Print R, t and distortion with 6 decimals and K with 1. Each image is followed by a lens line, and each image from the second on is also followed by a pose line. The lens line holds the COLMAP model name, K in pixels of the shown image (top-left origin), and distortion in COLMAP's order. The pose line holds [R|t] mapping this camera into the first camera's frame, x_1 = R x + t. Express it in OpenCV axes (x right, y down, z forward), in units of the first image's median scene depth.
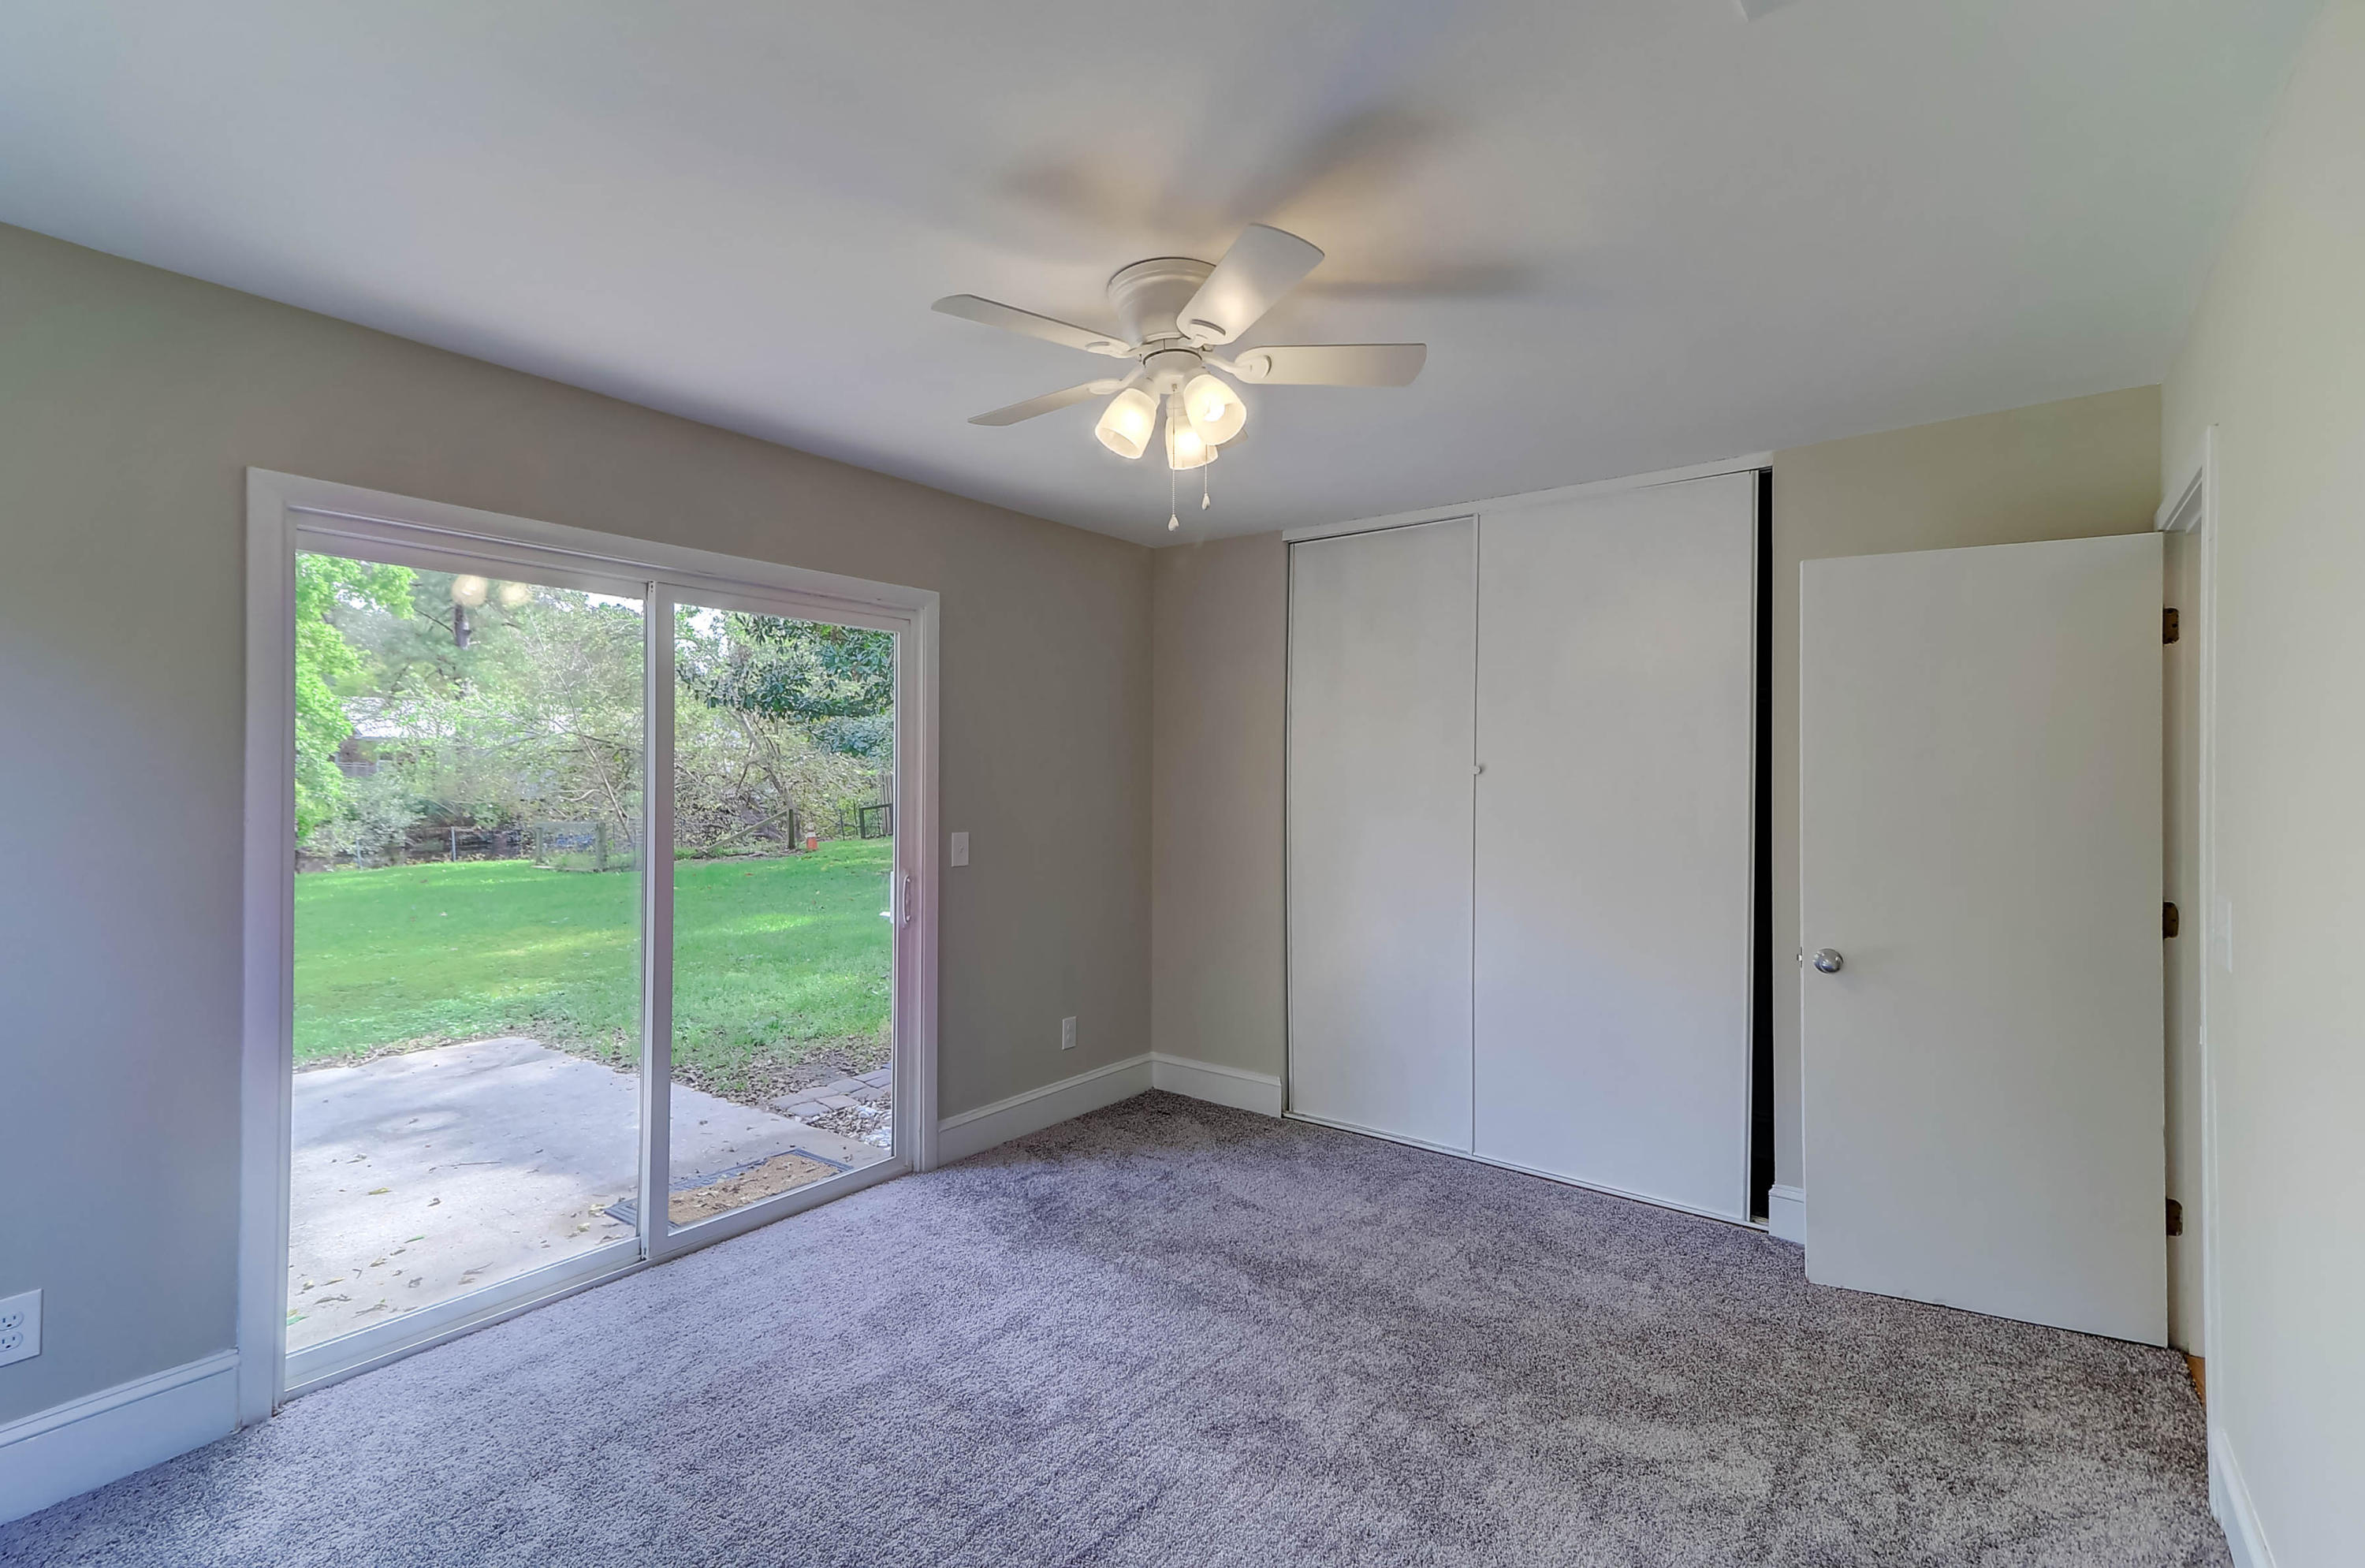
lens RADIAL K [[1075.3, 0, 1175.8], [0, 1075.3, 775.7], [0, 0, 1]] dist [0.030611, -0.001233]
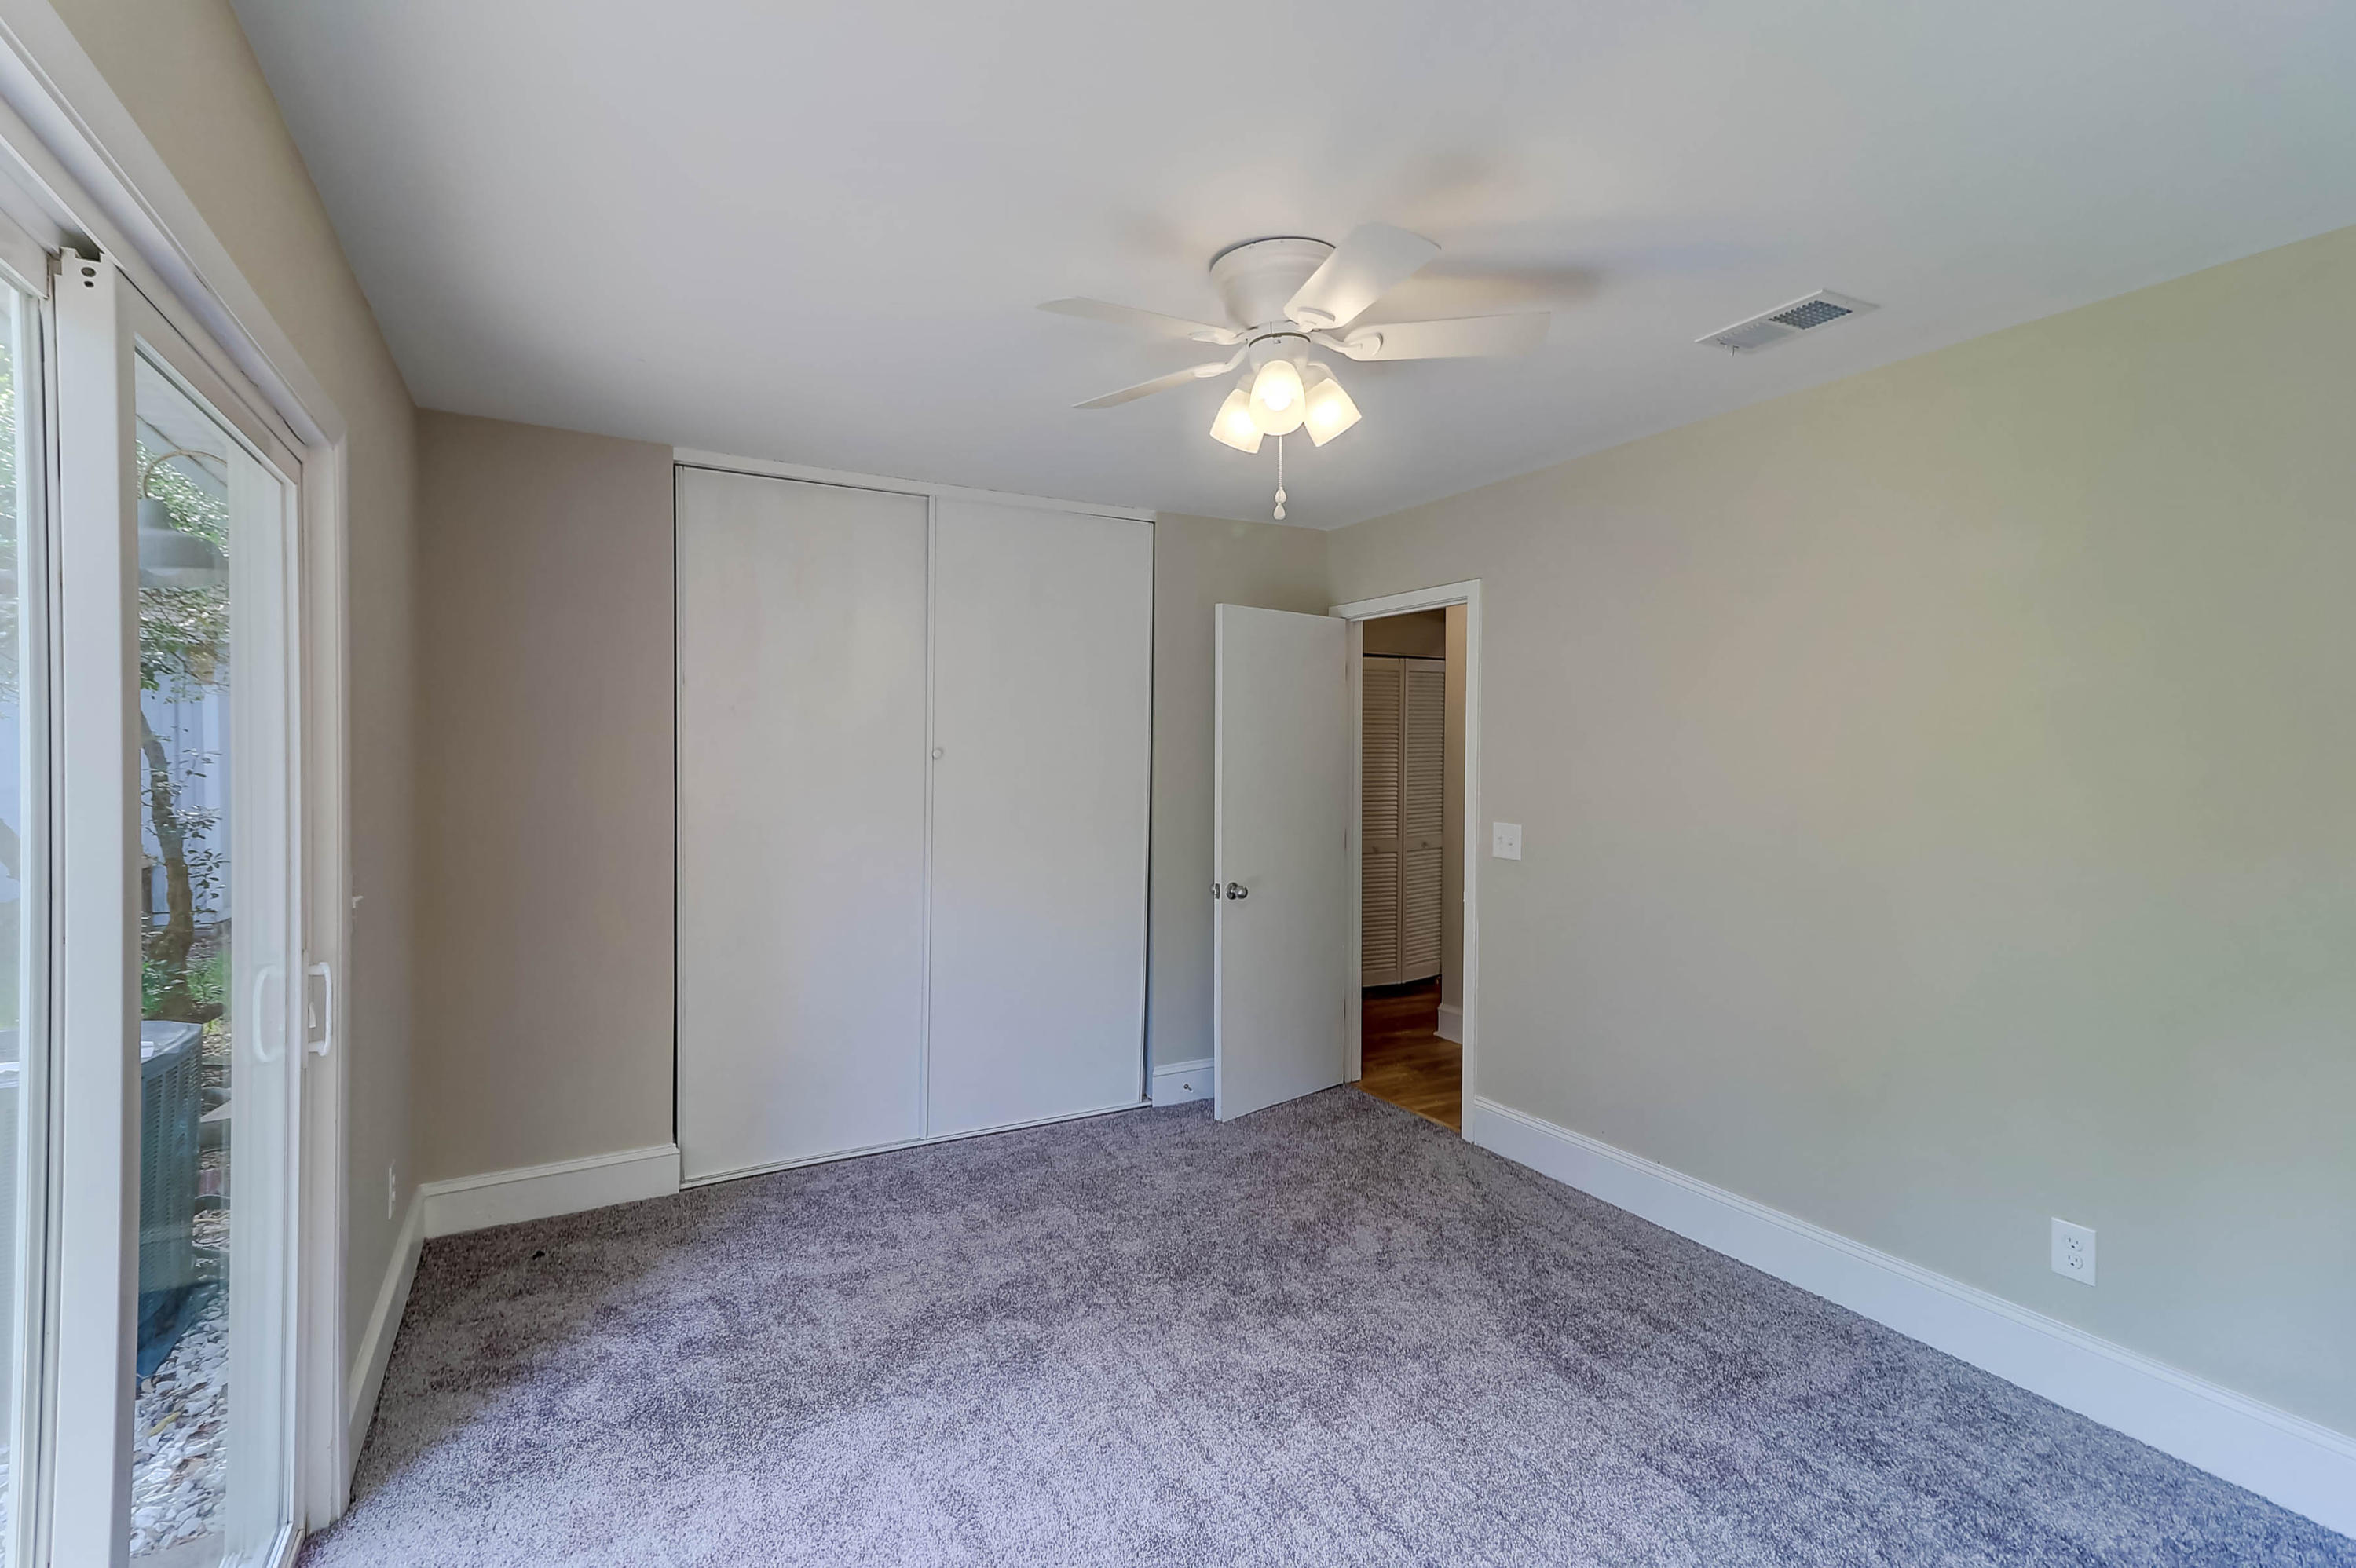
lens RADIAL K [[1069.6, 0, 1169.5], [0, 1069.6, 768.5], [0, 0, 1]] dist [0.029411, -0.000700]
pose [[0.409751, -0.023195, 0.911902, -0.602432], [-0.000354, 0.999673, 0.025586, -0.018766], [-0.912197, -0.010807, 0.409609, 0.447750]]
